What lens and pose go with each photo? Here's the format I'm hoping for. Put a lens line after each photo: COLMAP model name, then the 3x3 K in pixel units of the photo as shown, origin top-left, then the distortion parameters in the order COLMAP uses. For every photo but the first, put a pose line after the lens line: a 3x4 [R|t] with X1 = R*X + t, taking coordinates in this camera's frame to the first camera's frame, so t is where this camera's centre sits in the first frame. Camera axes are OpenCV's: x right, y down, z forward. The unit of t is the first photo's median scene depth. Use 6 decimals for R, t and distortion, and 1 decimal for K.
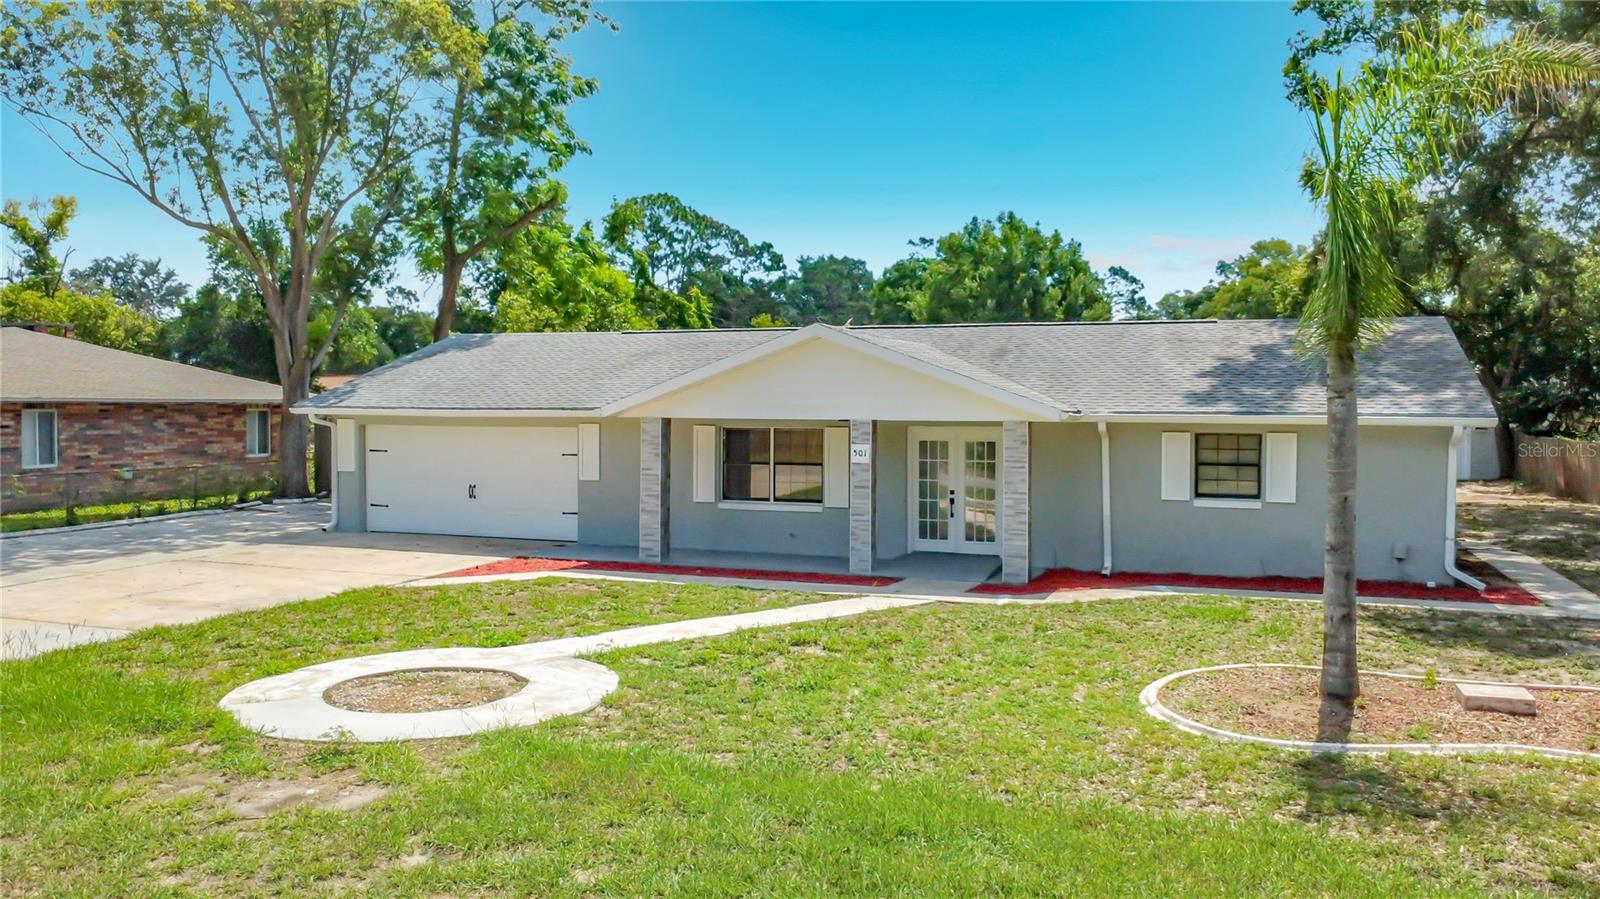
lens RADIAL K [[1195.2, 0, 826.0], [0, 1195.2, 436.1], [0, 0, 1]] dist [0.000243, -0.010471]
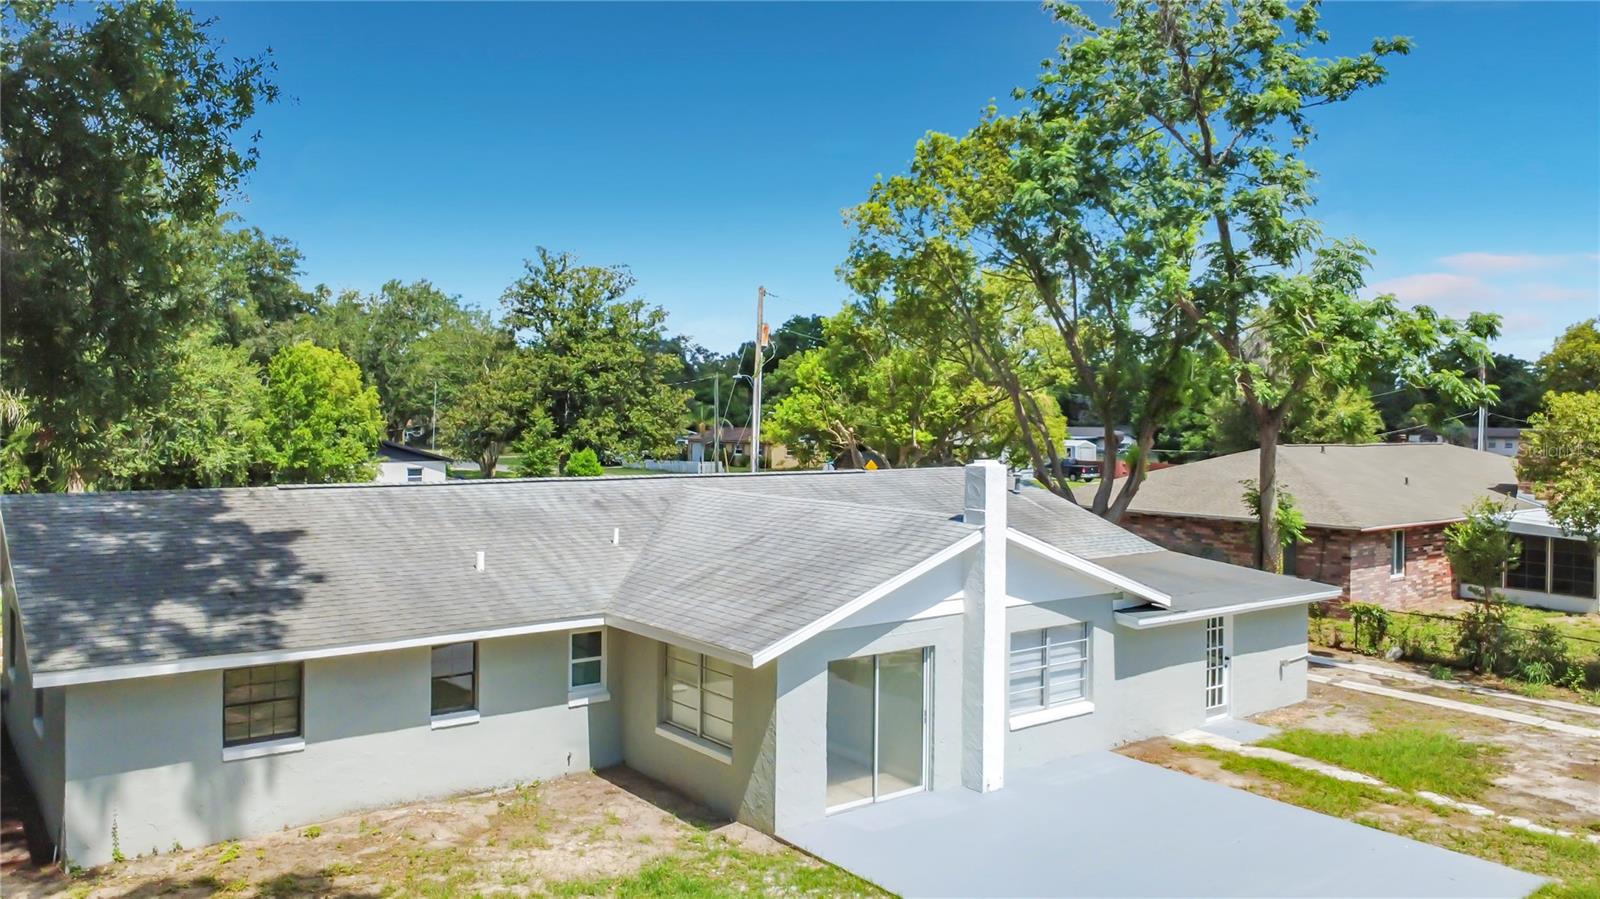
lens RADIAL K [[1195.2, 0, 803.6], [0, 1195.2, 448.3], [0, 0, 1]] dist [0.000243, -0.010471]
pose [[-0.526908, 0.005847, -0.849902, 0.816423], [-0.038775, 0.998770, 0.030911, -0.148159], [0.849037, 0.049242, -0.526033, 1.670894]]
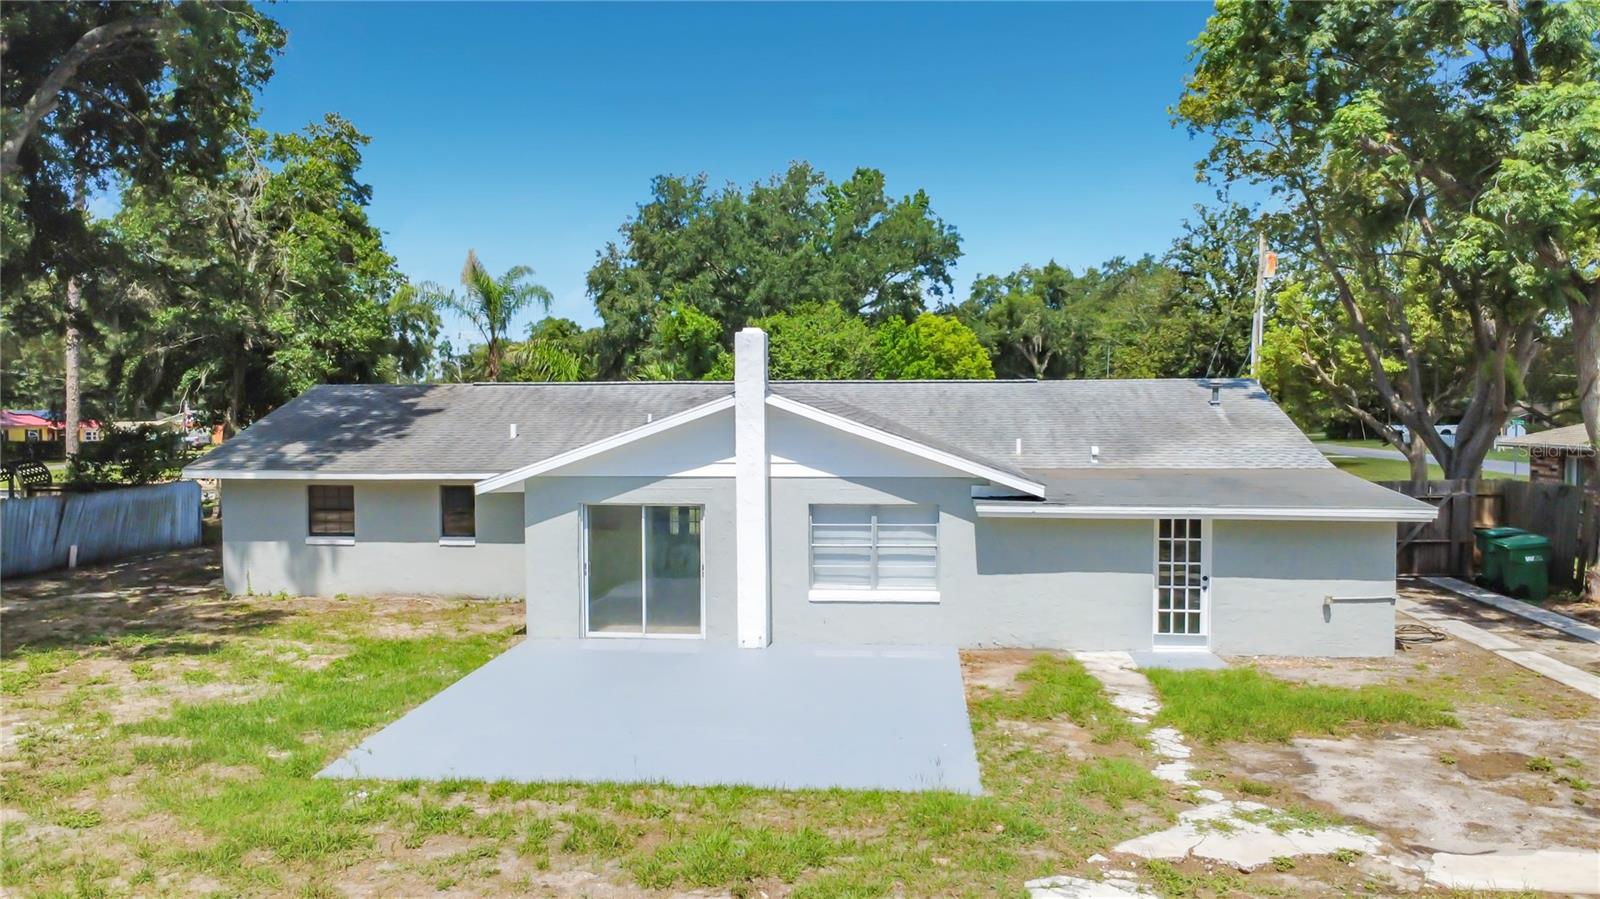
lens RADIAL K [[1195.2, 0, 805.9], [0, 1195.2, 446.5], [0, 0, 1]] dist [0.000243, -0.010471]
pose [[-0.964829, -0.001909, -0.262872, 0.306468], [-0.017249, 0.998278, 0.056063, -0.091169], [0.262313, 0.058625, -0.963200, 2.113407]]
